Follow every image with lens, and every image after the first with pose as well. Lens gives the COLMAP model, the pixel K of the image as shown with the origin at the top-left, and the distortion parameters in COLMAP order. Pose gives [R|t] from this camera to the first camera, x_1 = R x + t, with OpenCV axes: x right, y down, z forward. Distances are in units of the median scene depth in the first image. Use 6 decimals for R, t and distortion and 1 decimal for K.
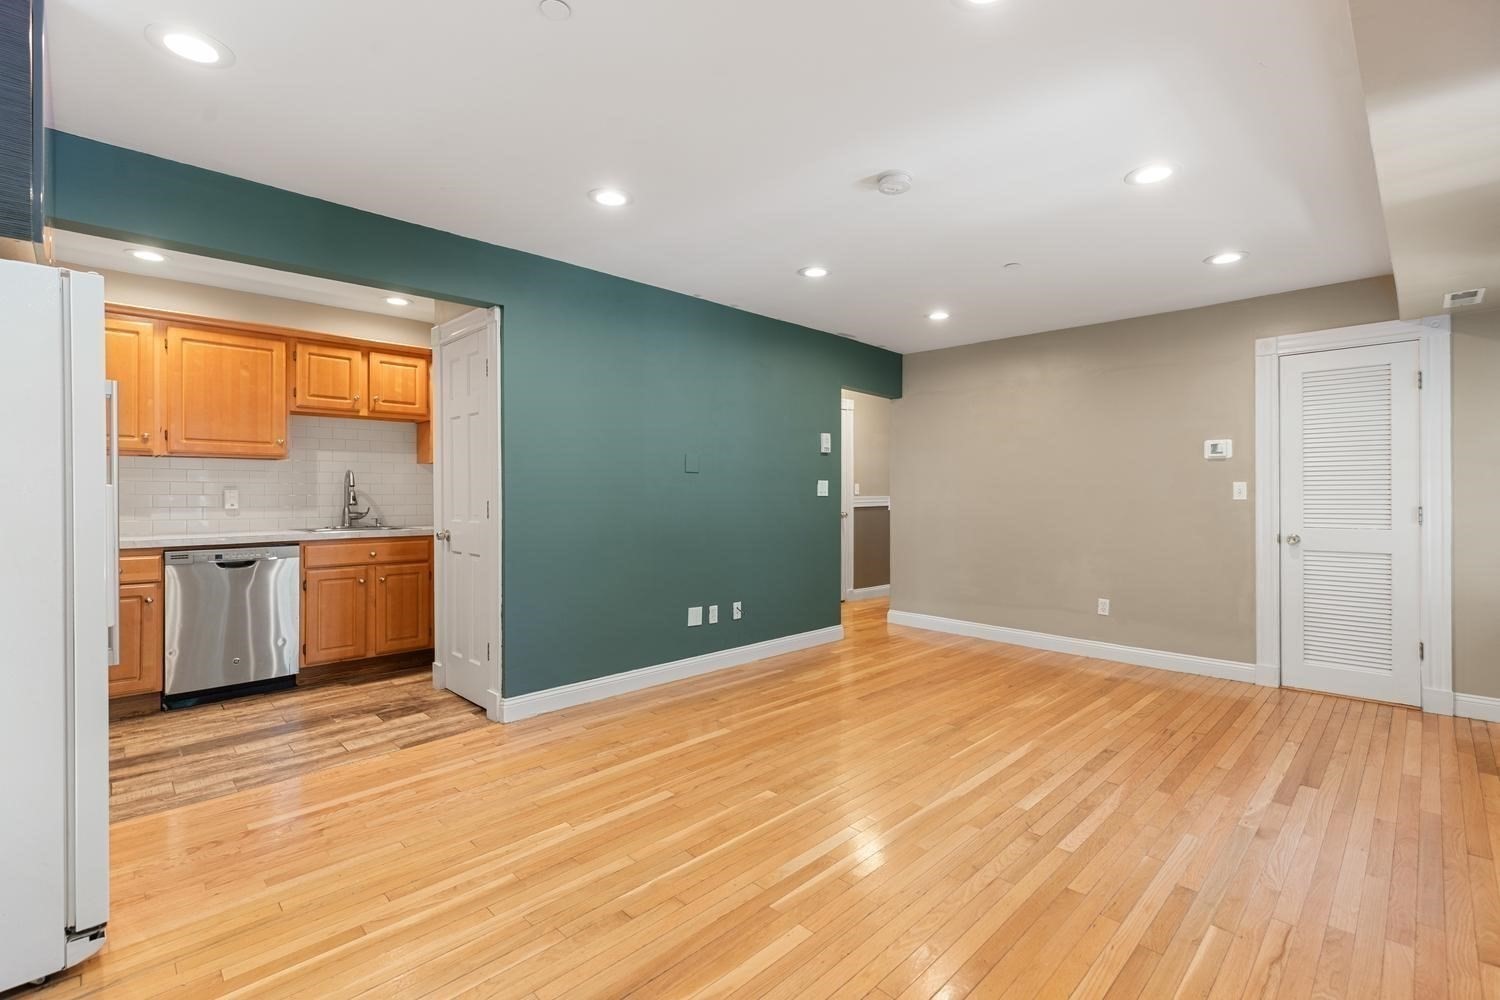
lens RADIAL K [[678.8, 0, 755.5], [0, 678.8, 496.0], [0, 0, 1]] dist [0.001093, -0.001145]
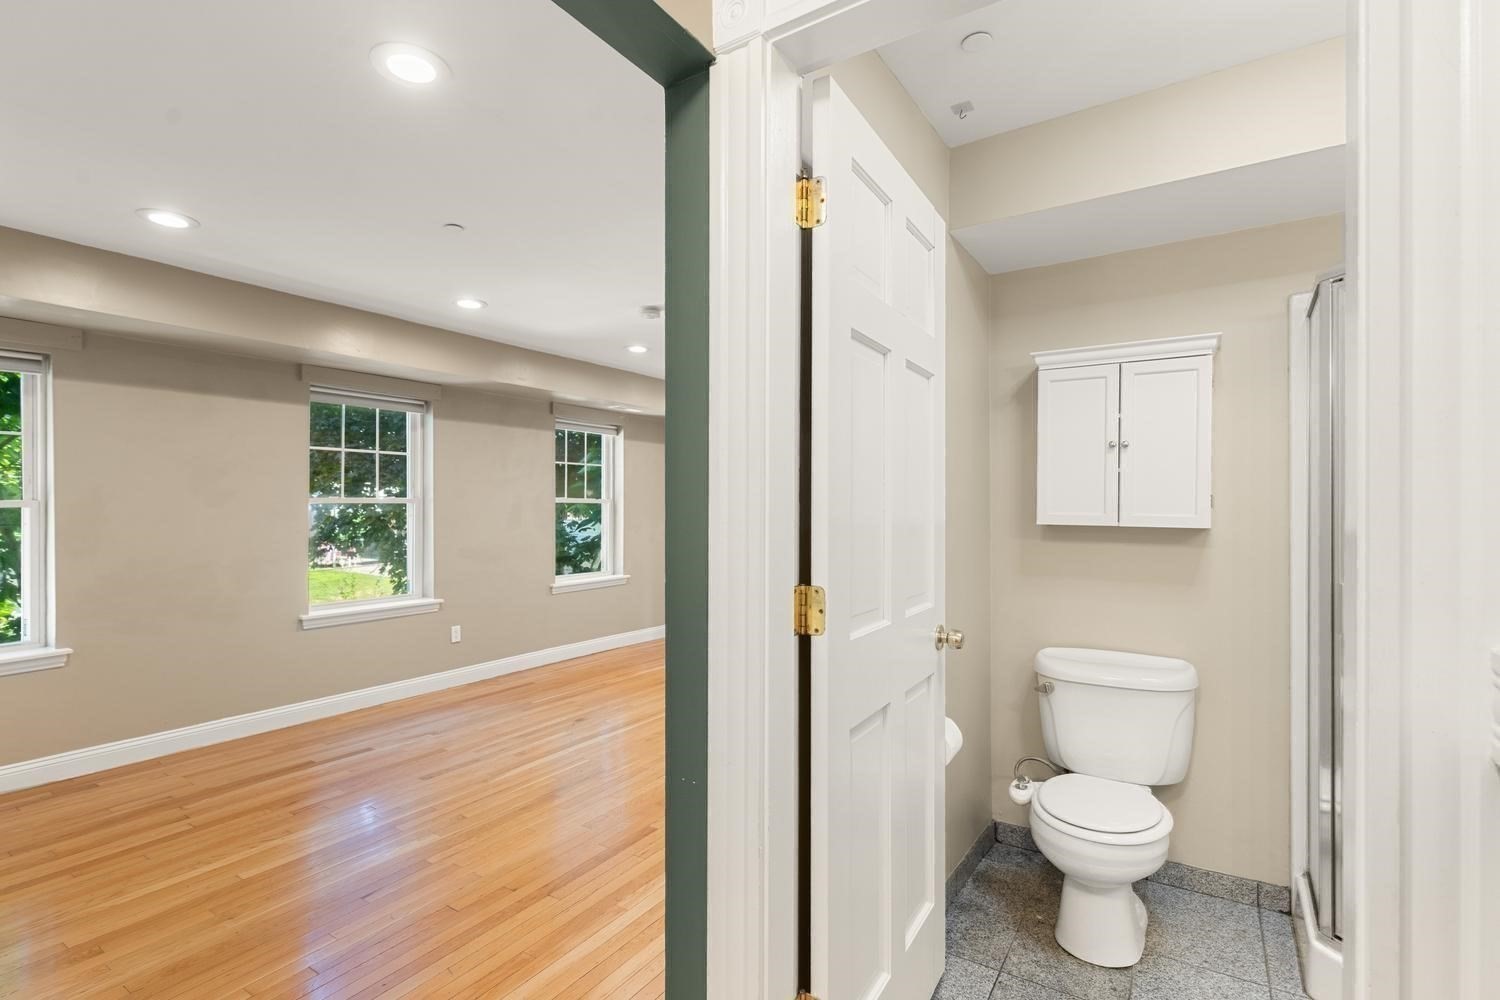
lens RADIAL K [[678.8, 0, 751.3], [0, 678.8, 503.3], [0, 0, 1]] dist [0.001093, -0.001145]
pose [[-0.978290, -0.006666, -0.207132, 0.268474], [-0.007128, 0.999973, 0.001482, -0.054557], [0.207117, 0.002926, -0.978312, 2.264990]]
